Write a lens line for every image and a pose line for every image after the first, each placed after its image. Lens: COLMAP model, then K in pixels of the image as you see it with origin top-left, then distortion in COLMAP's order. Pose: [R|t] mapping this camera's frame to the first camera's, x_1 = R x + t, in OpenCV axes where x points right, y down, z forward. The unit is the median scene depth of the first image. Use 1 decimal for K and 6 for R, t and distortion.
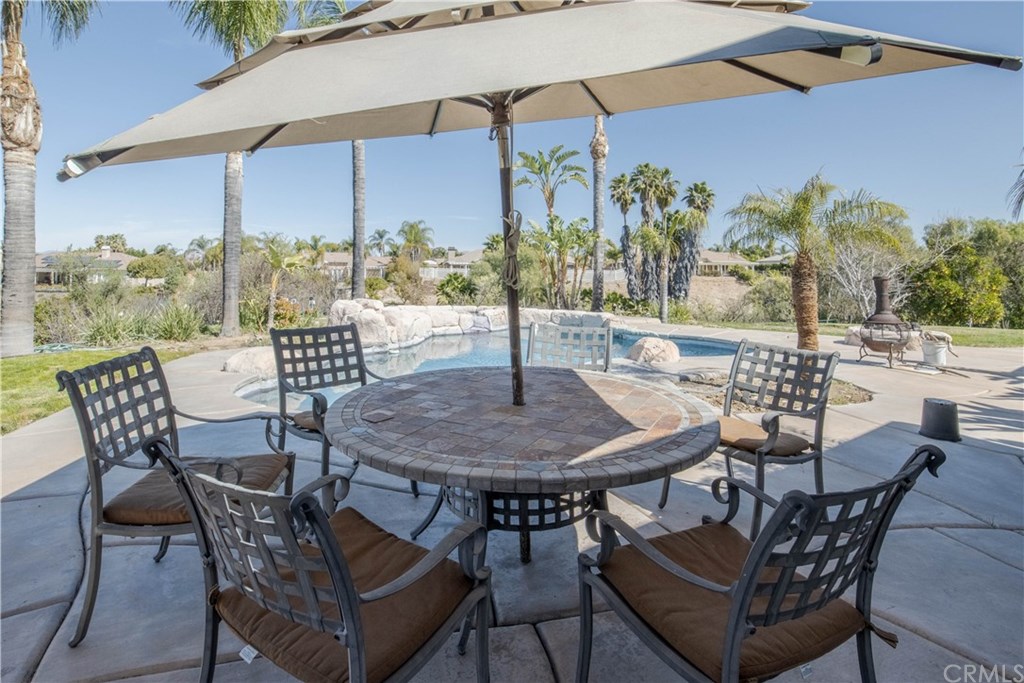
lens RADIAL K [[565.7, 0, 464.8], [0, 565.7, 239.0], [0, 0, 1]] dist [0.007217, -0.000944]
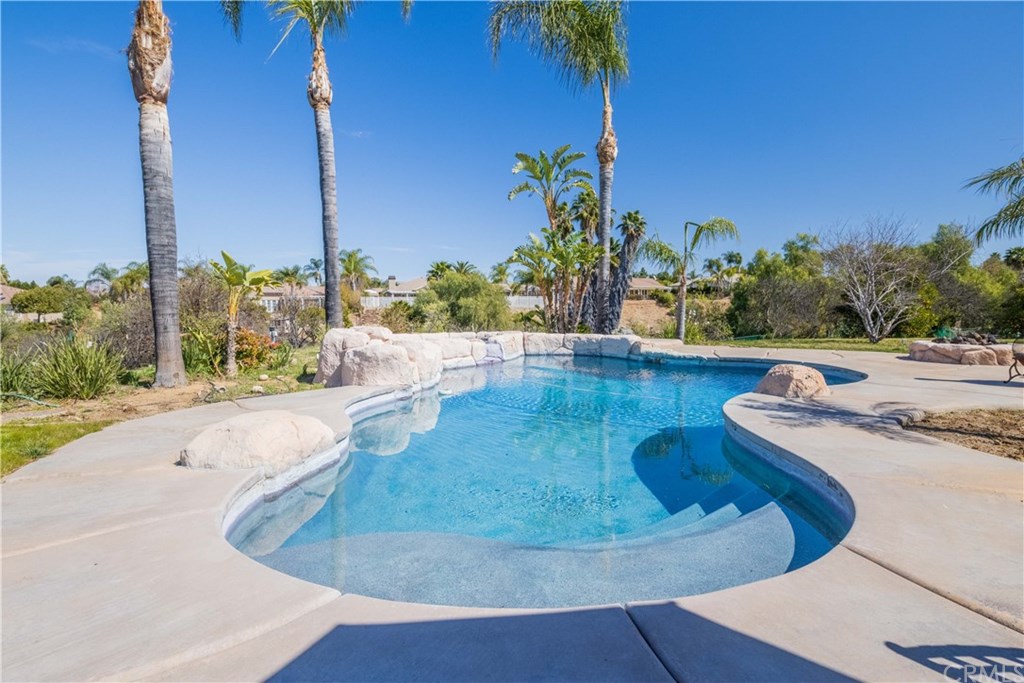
lens RADIAL K [[532.1, 0, 506.0], [0, 532.1, 332.7], [0, 0, 1]] dist [0.027411, -0.003957]
pose [[0.980140, -0.030275, 0.195983, -0.022887], [0.006846, 0.992855, 0.119135, 0.005433], [-0.198189, -0.115427, 0.973344, 0.047719]]
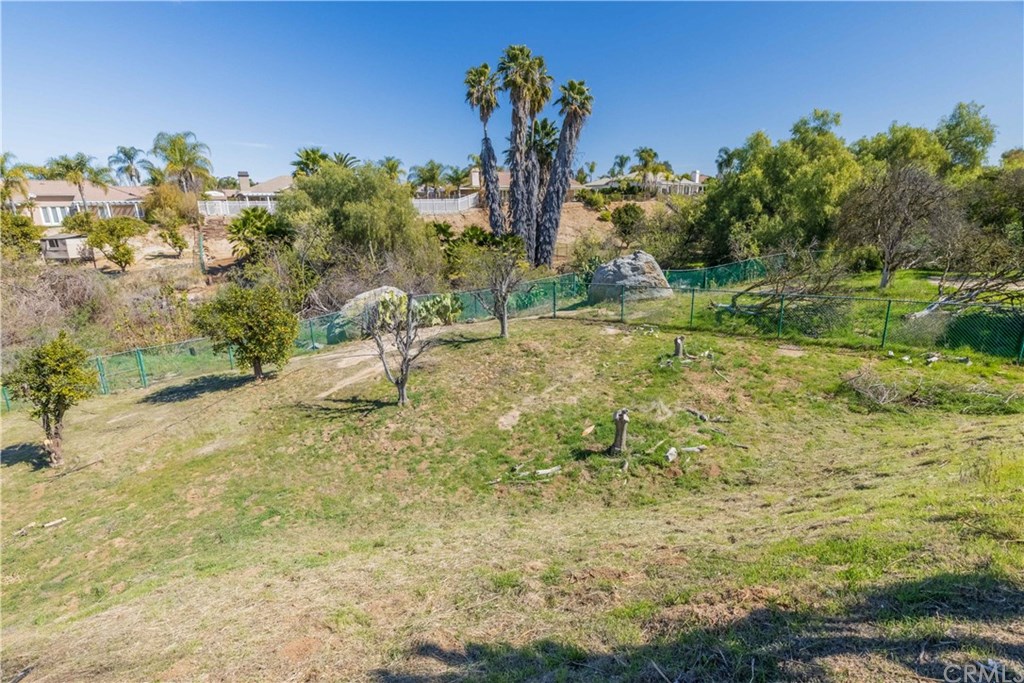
lens RADIAL K [[532.1, 0, 521.0], [0, 532.1, 339.6], [0, 0, 1]] dist [0.027411, -0.003957]
pose [[0.907605, -0.132138, 0.398489, -0.003937], [0.004299, 0.952052, 0.305905, 0.016804], [-0.419804, -0.275927, 0.864655, 0.290515]]
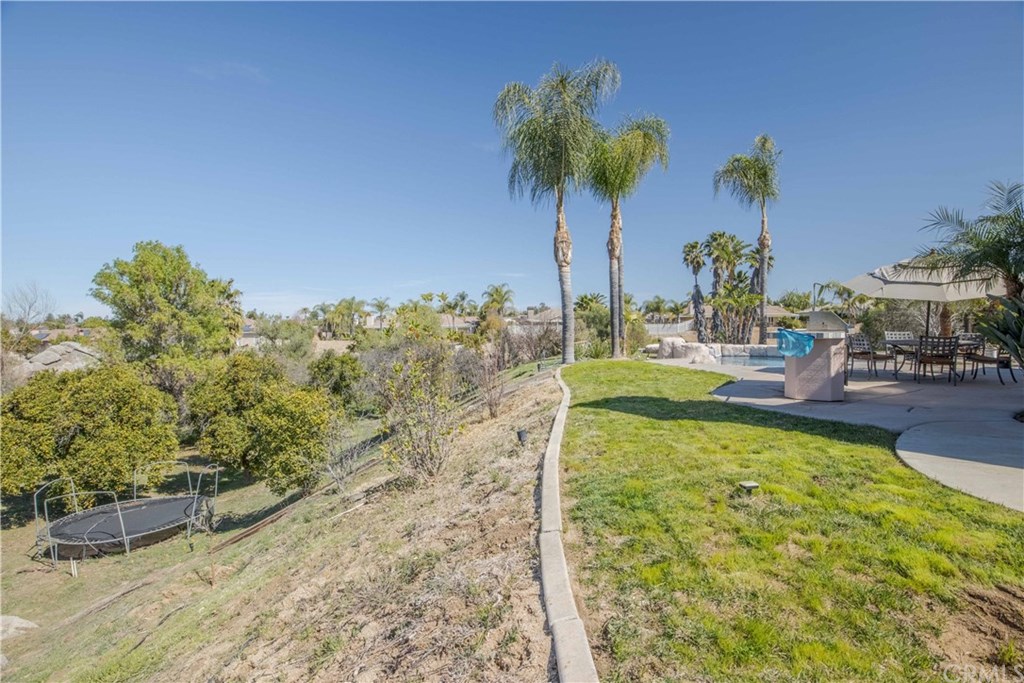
lens RADIAL K [[532.1, 0, 518.8], [0, 532.1, 341.7], [0, 0, 1]] dist [0.027411, -0.003957]
pose [[0.999549, -0.023531, 0.018677, -0.119832], [0.021941, 0.996456, 0.081209, -0.005395], [-0.020522, -0.080762, 0.996522, -0.119865]]
